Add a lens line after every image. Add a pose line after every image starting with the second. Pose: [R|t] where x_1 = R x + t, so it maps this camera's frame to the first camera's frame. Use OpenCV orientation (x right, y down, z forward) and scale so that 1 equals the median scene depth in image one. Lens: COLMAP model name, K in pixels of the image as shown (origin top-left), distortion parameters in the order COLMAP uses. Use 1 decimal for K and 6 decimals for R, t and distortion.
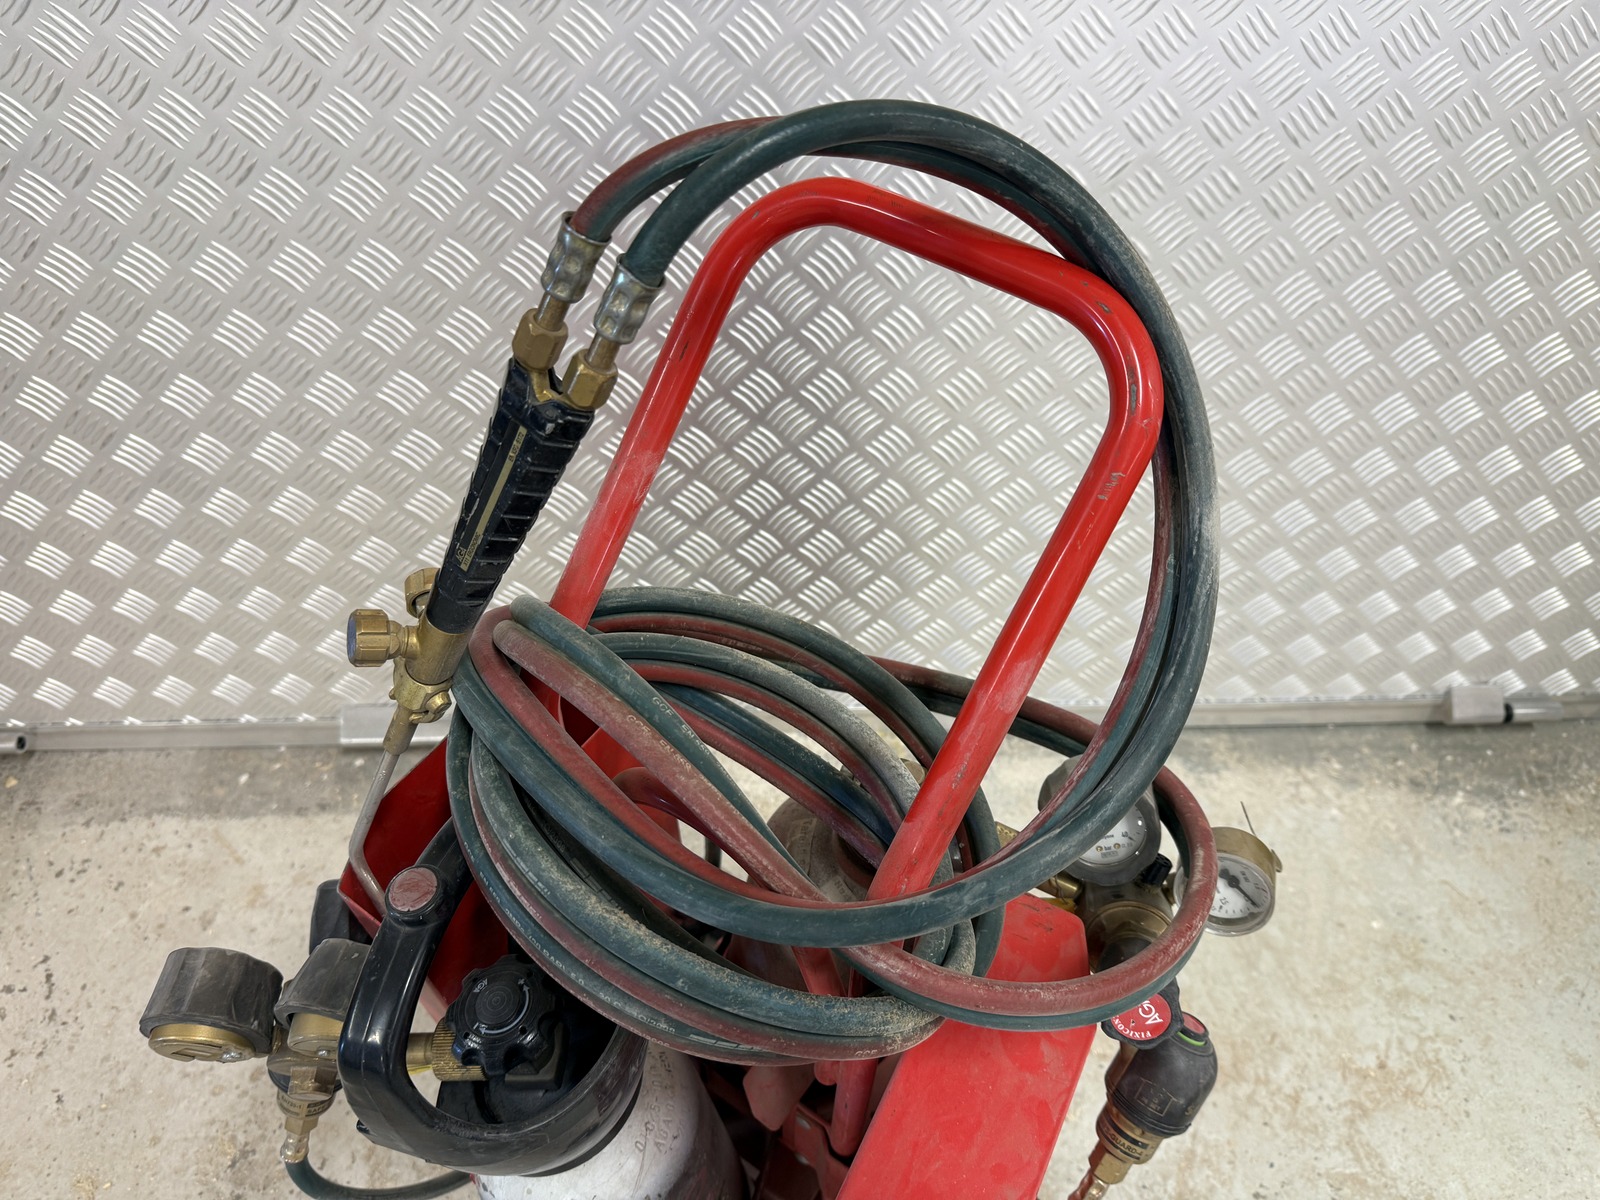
lens RADIAL K [[1165.3, 0, 799.5], [0, 1165.3, 589.2], [0, 0, 1]] dist [0.003598, -0.019457]
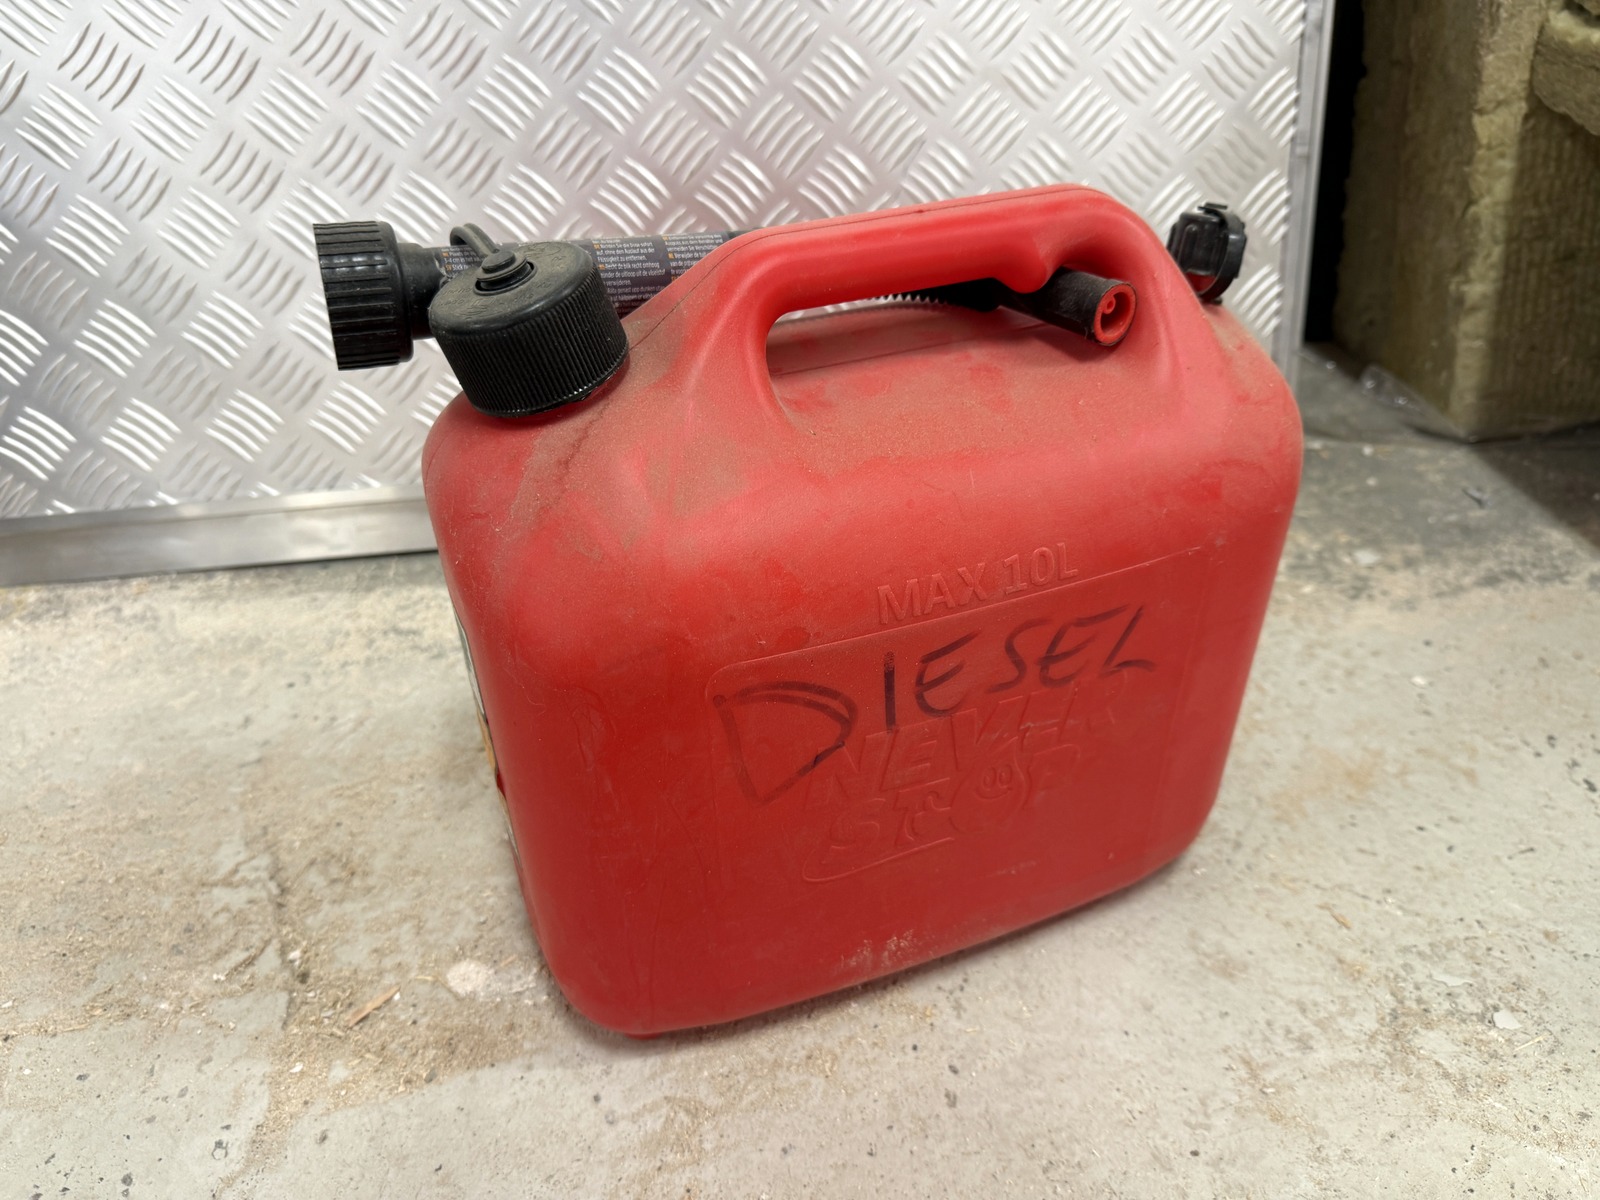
lens RADIAL K [[1165.3, 0, 805.2], [0, 1165.3, 605.4], [0, 0, 1]] dist [0.003598, -0.019457]
pose [[0.995342, -0.085452, 0.044640, 0.480673], [0.094511, 0.956280, -0.276762, 0.364434], [-0.019039, 0.279691, 0.959901, 0.515170]]
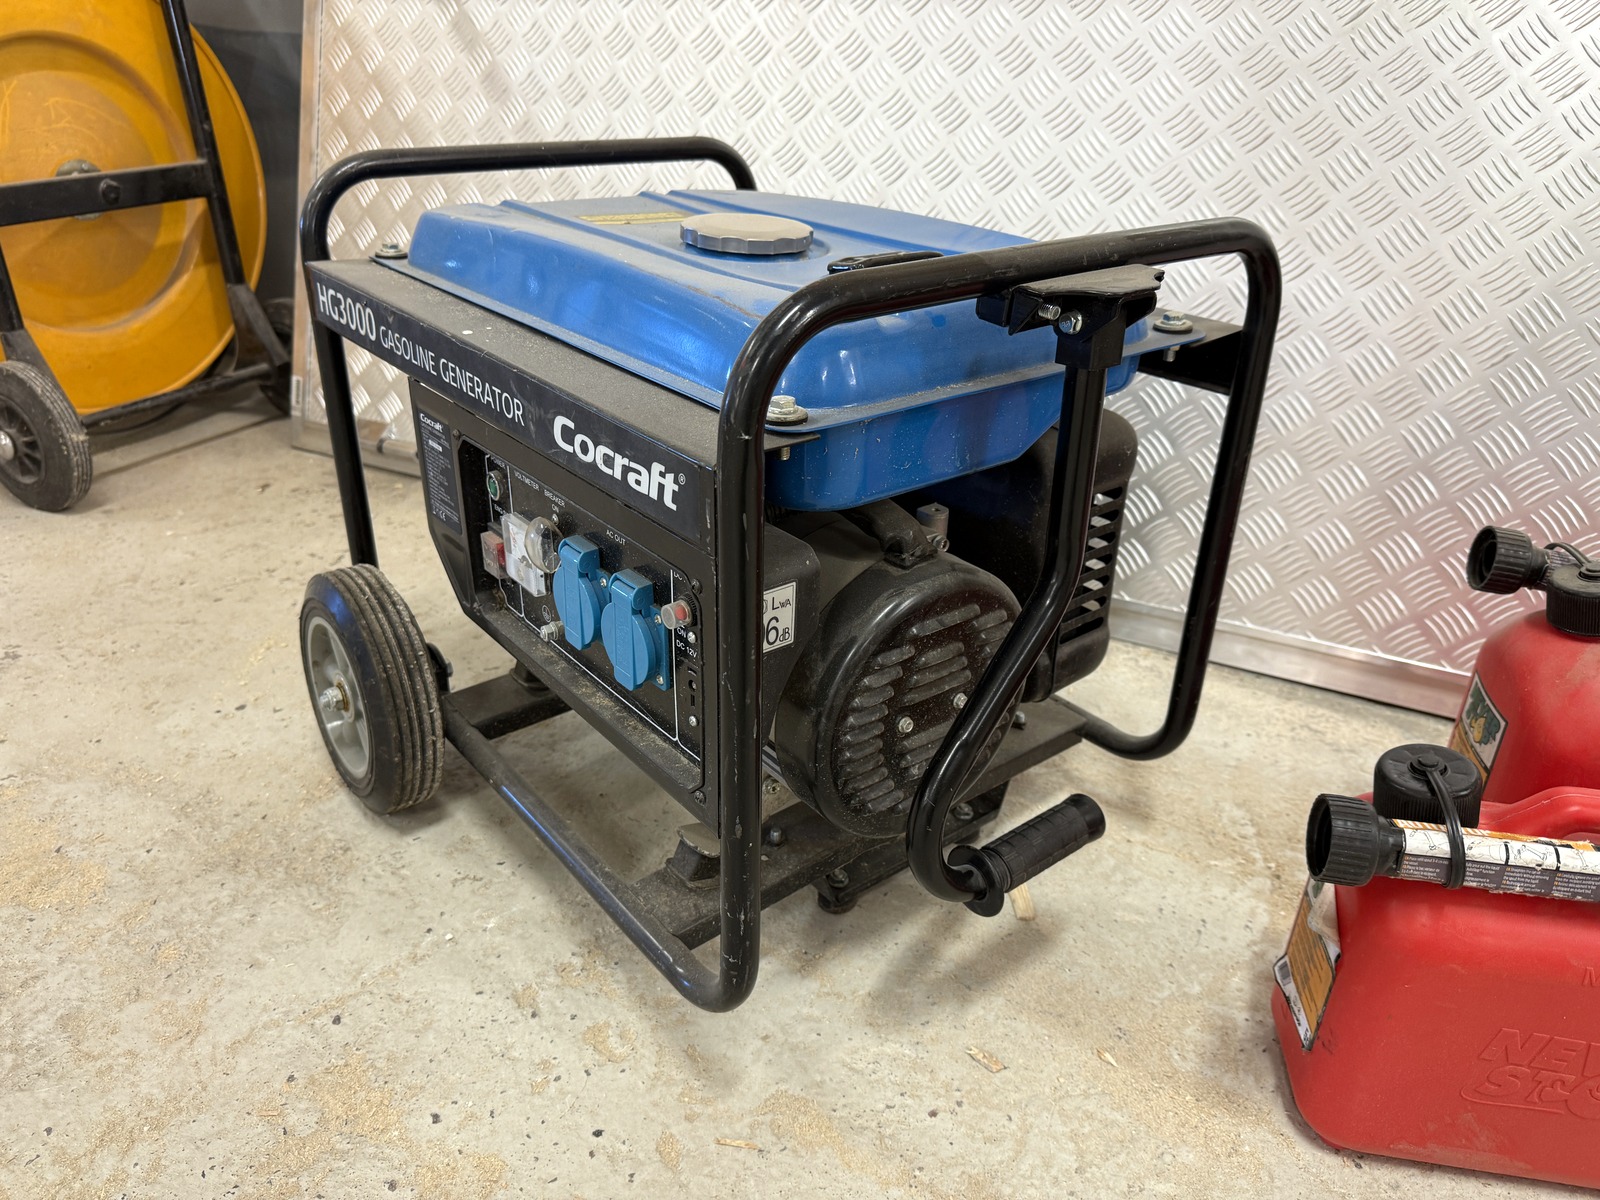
lens RADIAL K [[1165.3, 0, 788.1], [0, 1165.3, 585.9], [0, 0, 1]] dist [0.003598, -0.019457]
pose [[0.872359, 0.215594, -0.438757, 0.320830], [-0.390094, 0.847925, -0.358956, 0.604141], [0.294645, 0.484295, 0.823798, 0.121785]]
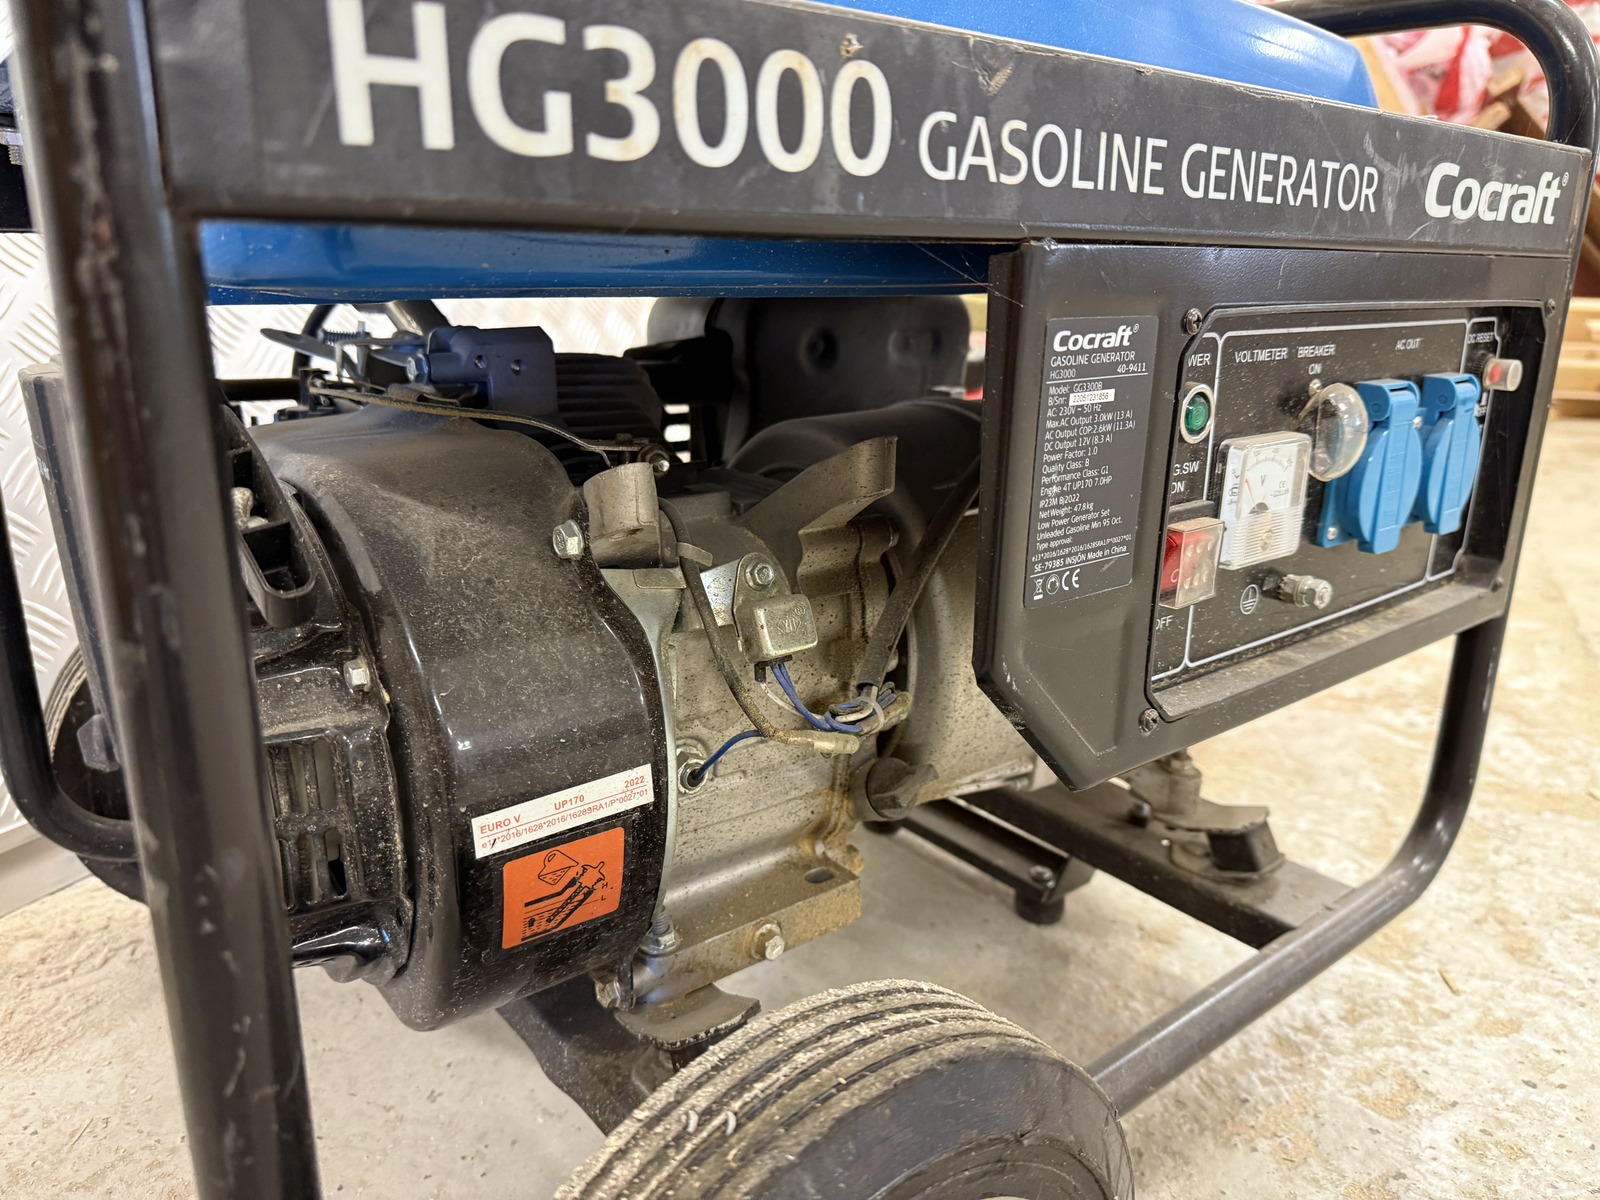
lens RADIAL K [[1165.3, 0, 811.5], [0, 1165.3, 608.0], [0, 0, 1]] dist [0.003598, -0.019457]
pose [[0.469462, -0.265704, 0.842025, -0.444540], [0.693898, 0.700735, -0.165756, 0.406723], [-0.545995, 0.662096, 0.513341, 0.507346]]
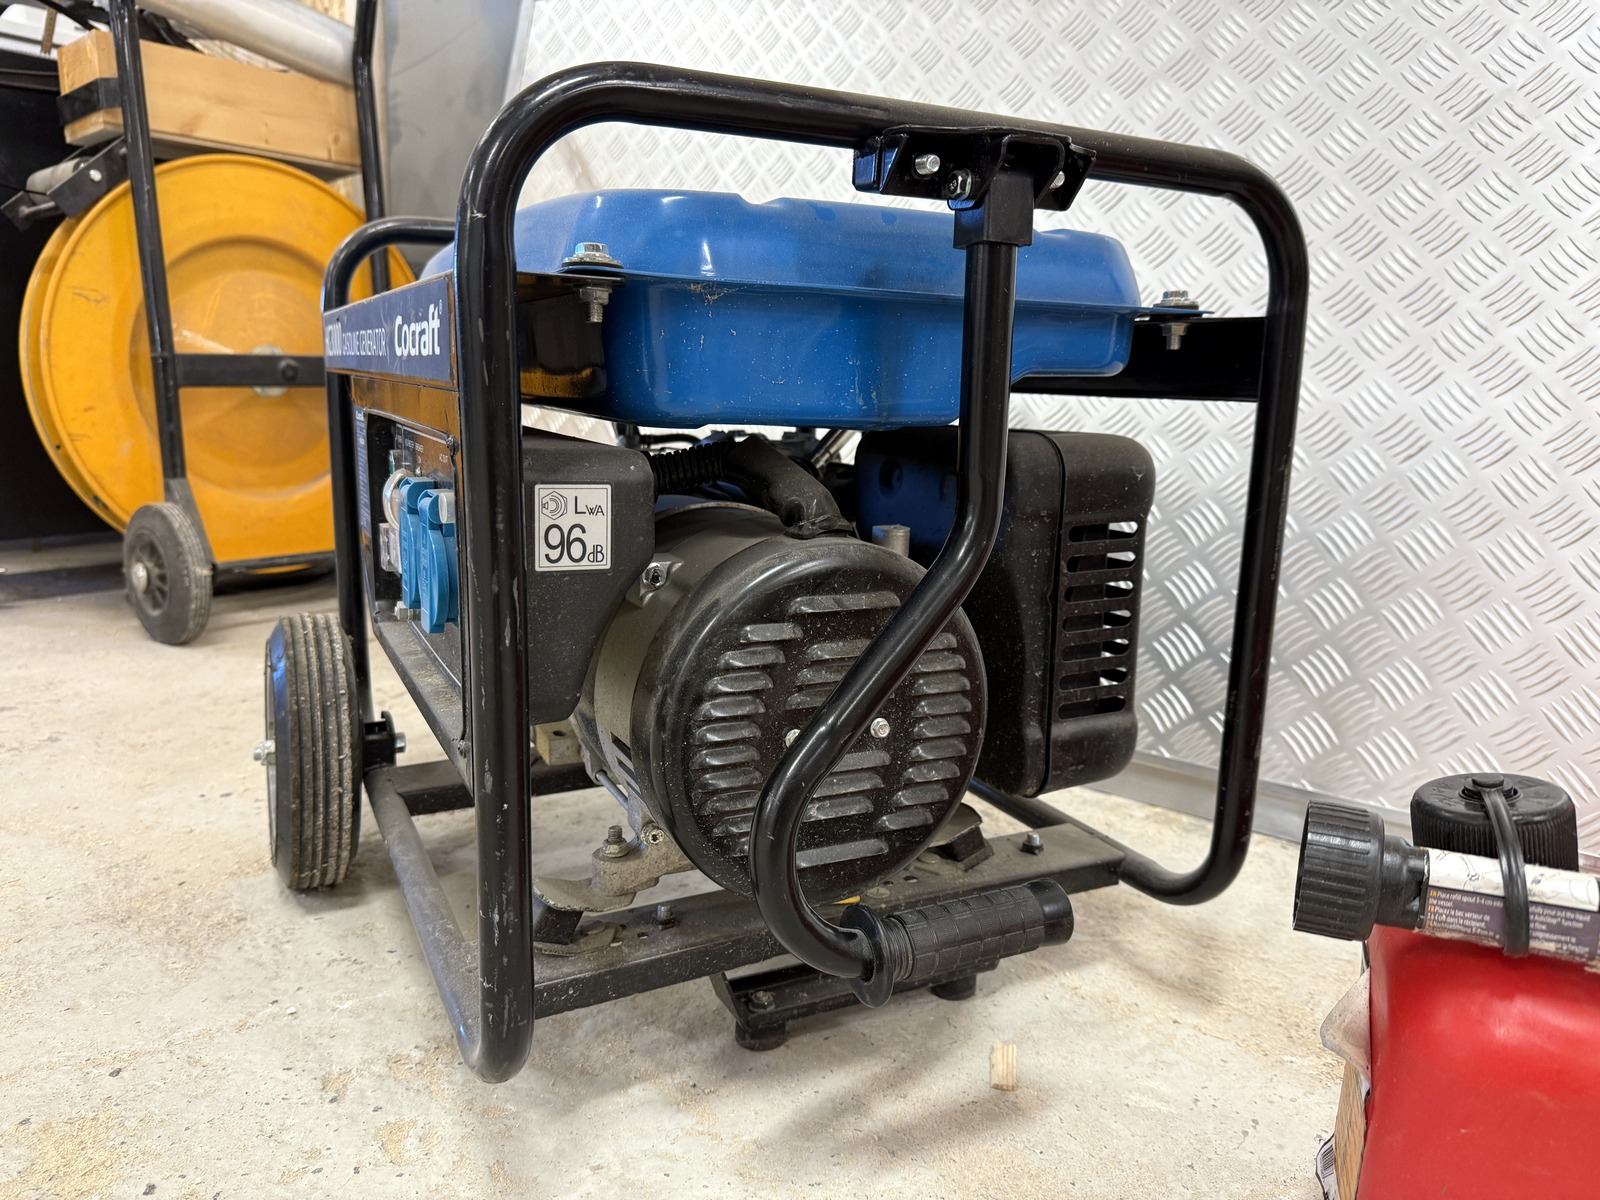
lens RADIAL K [[1165.3, 0, 790.8], [0, 1165.3, 594.3], [0, 0, 1]] dist [0.003598, -0.019457]
pose [[0.751812, 0.126489, -0.647132, 0.424638], [-0.528849, 0.701846, -0.477212, 0.610317], [0.393824, 0.701009, 0.594549, 0.351738]]
